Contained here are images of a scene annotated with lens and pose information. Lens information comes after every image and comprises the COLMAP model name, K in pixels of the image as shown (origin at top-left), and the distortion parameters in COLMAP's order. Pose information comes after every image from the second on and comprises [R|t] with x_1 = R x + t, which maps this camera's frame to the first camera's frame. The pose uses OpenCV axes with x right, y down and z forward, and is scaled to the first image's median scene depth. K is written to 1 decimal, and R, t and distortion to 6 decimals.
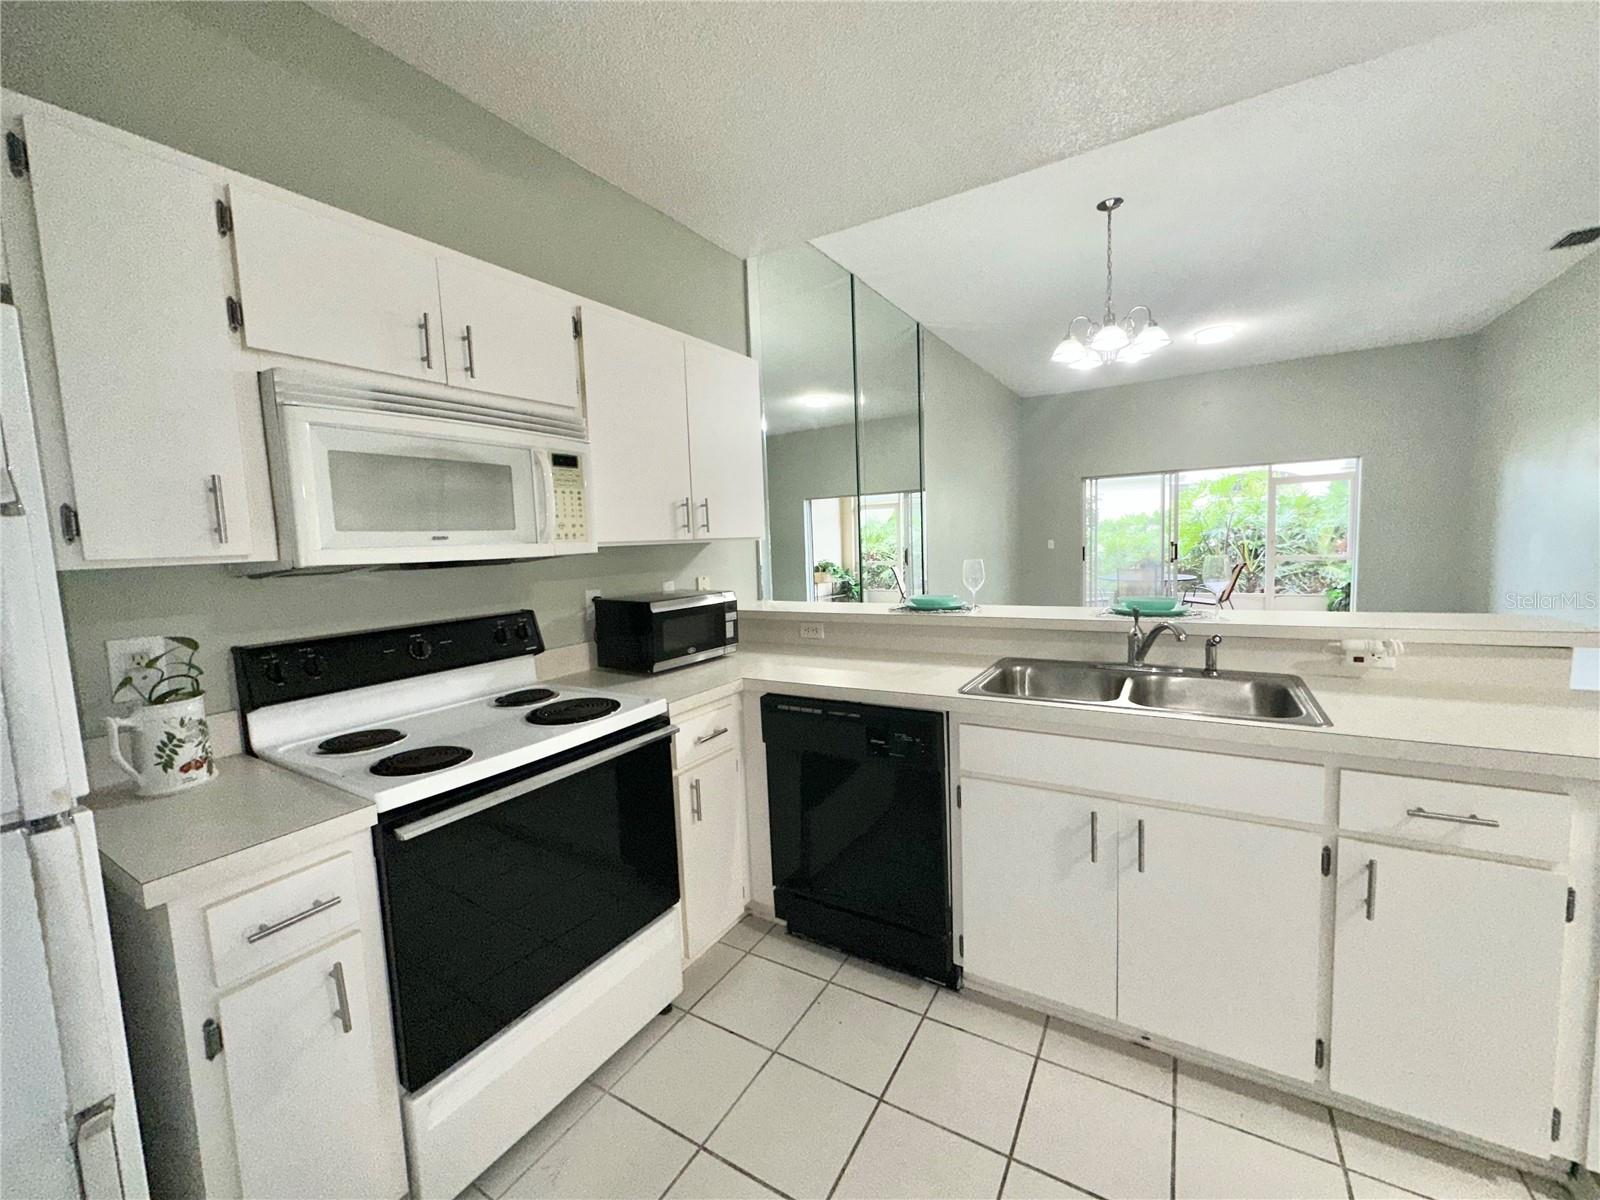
lens RADIAL K [[638.2, 0, 801.7], [0, 638.2, 594.2], [0, 0, 1]] dist [-0.005217, 0.001304]
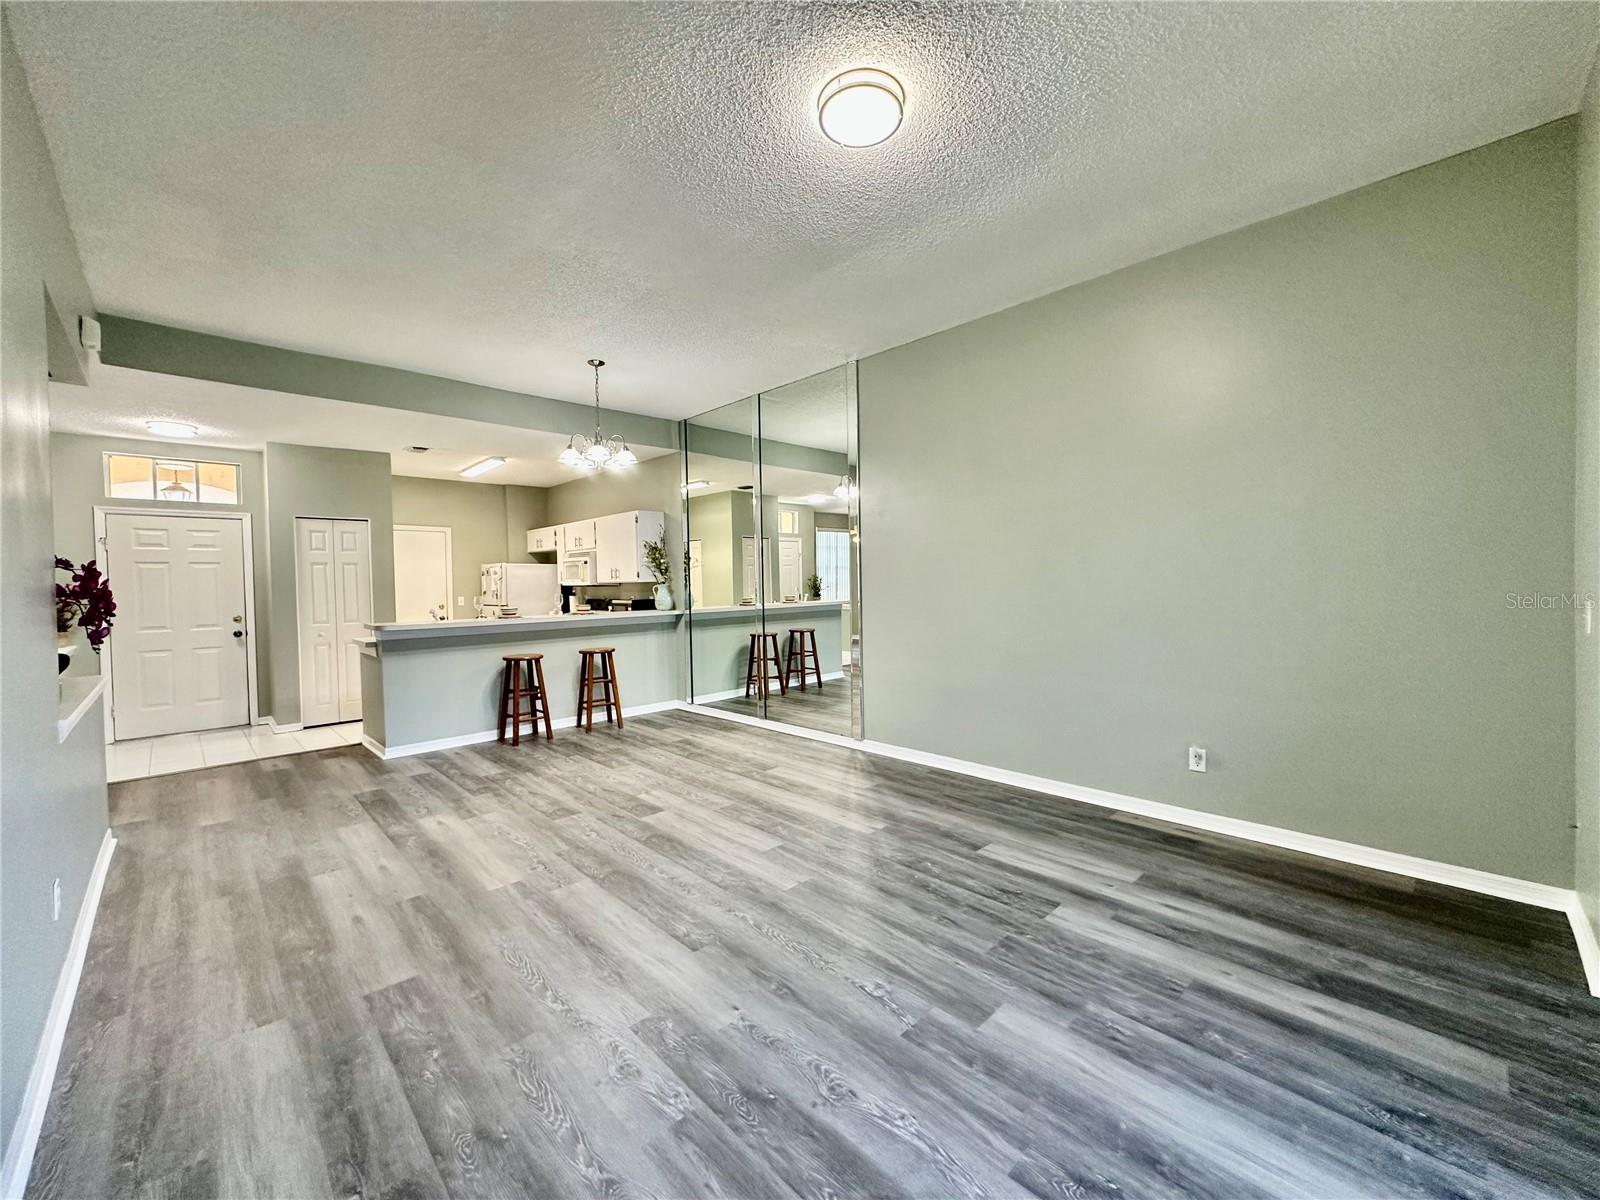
lens RADIAL K [[638.2, 0, 804.6], [0, 638.2, 594.6], [0, 0, 1]] dist [-0.005217, 0.001304]
pose [[-0.235067, 0.064625, -0.969828, 3.142973], [-0.056276, 0.995209, 0.079956, -0.389308], [0.970349, 0.073373, -0.230304, 3.164020]]
